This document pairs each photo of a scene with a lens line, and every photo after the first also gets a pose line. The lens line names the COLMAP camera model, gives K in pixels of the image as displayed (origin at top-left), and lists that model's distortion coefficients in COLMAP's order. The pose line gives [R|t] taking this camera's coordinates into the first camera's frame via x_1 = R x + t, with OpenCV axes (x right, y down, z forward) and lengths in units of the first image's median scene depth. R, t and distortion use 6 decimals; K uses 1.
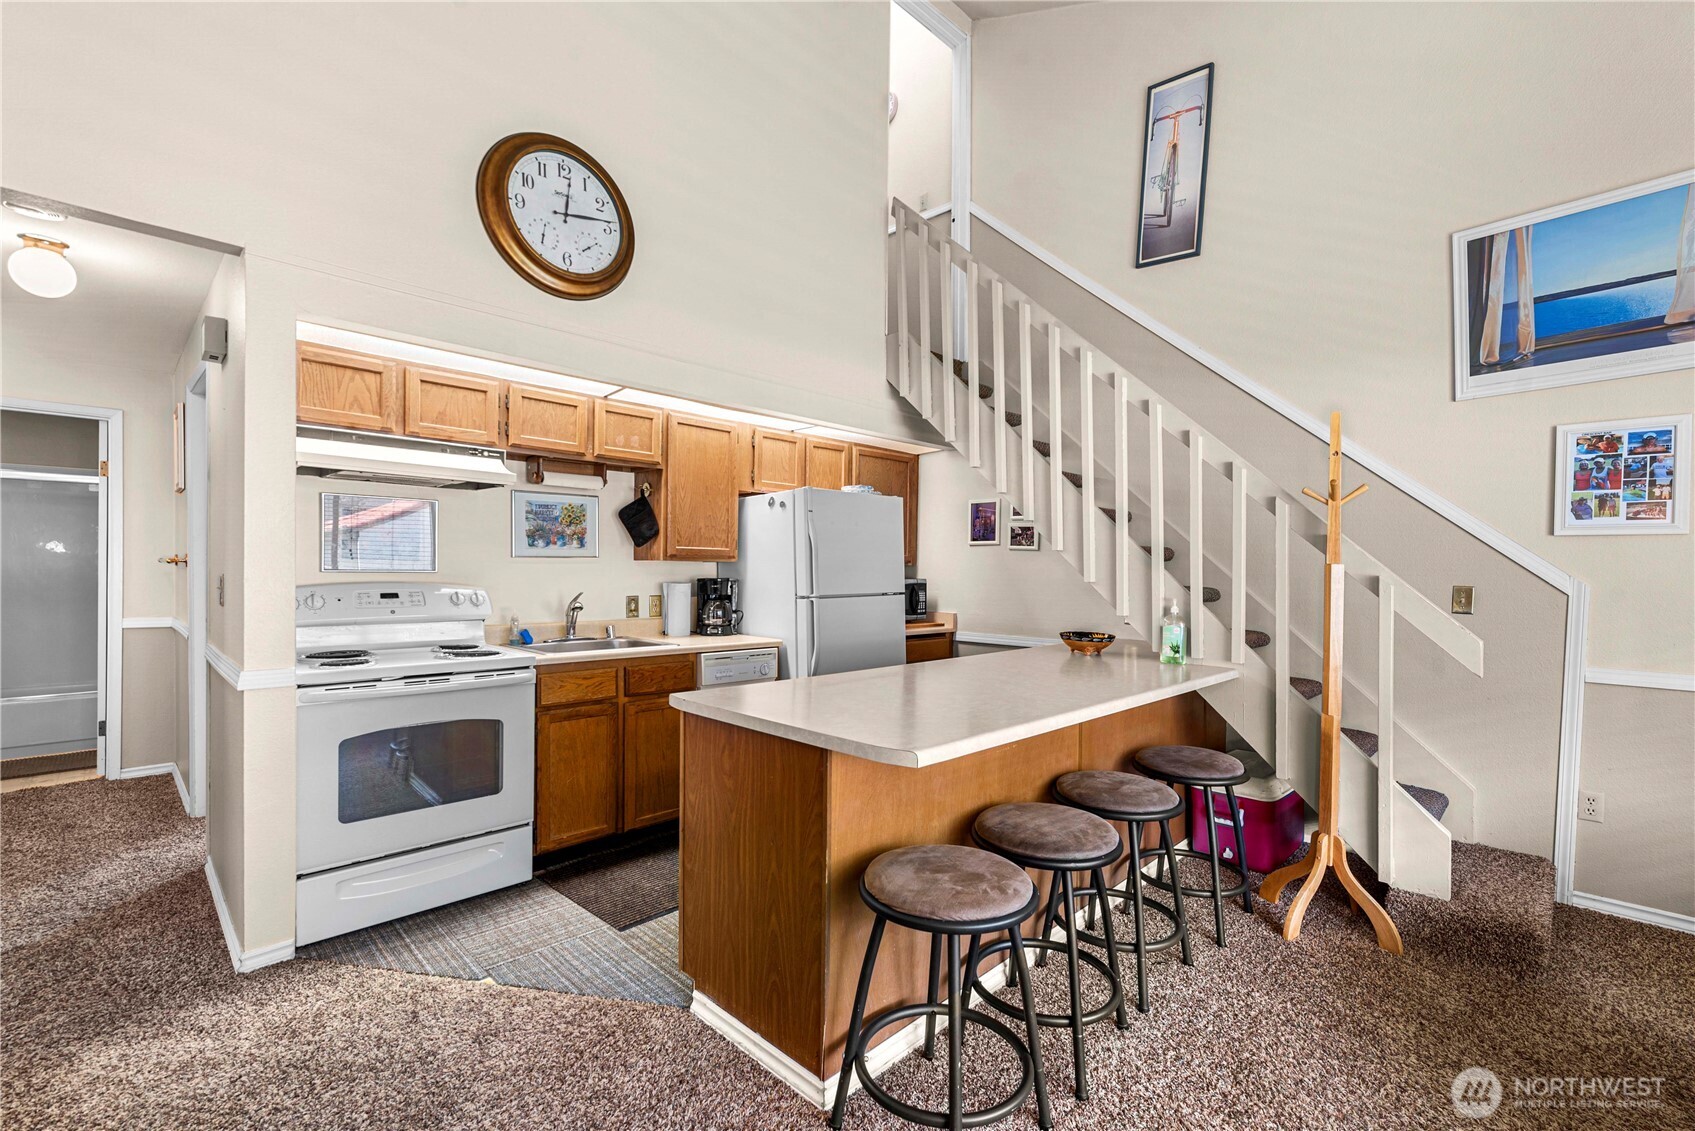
lens RADIAL K [[732.8, 0, 839.6], [0, 732.8, 571.3], [0, 0, 1]] dist [0.003272, -0.000636]
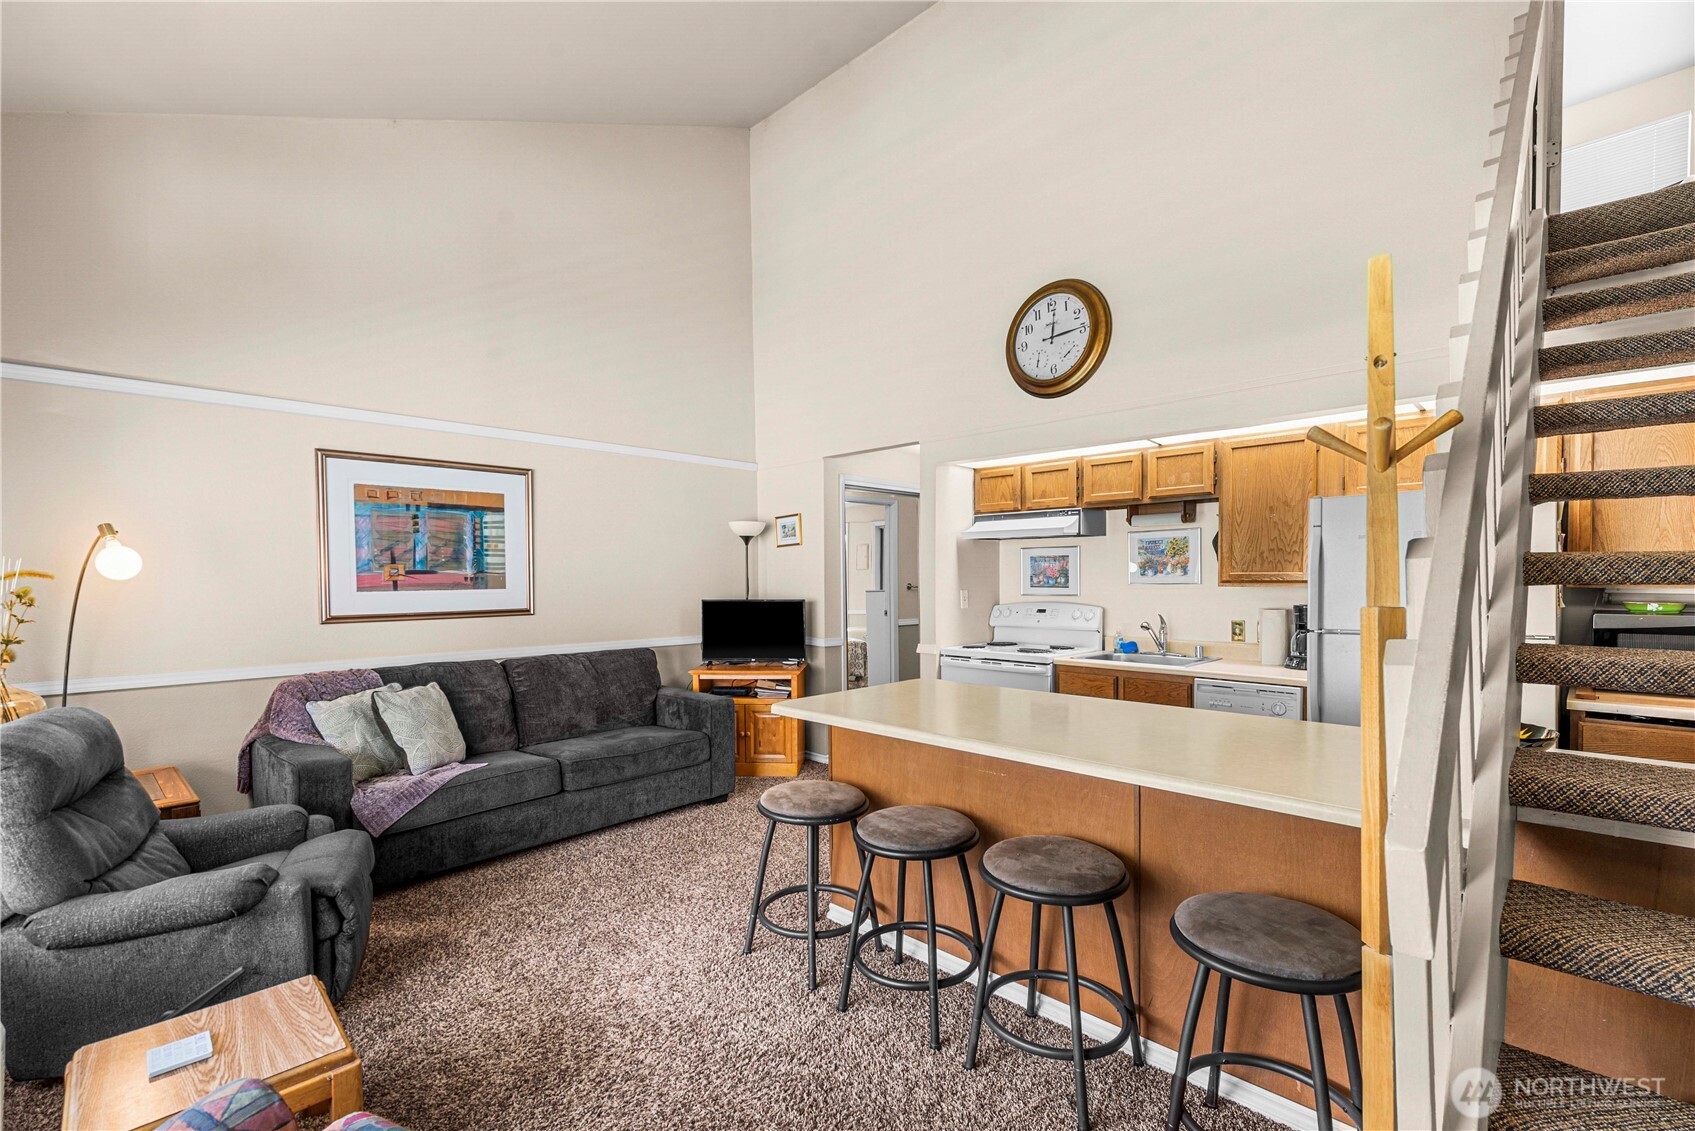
lens RADIAL K [[732.8, 0, 863.4], [0, 732.8, 592.2], [0, 0, 1]] dist [0.003272, -0.000636]
pose [[0.031535, 0.008761, -0.999464, 0.902110], [0.004751, 0.999949, 0.008915, -0.021472], [0.999491, -0.005030, 0.031491, 0.547604]]
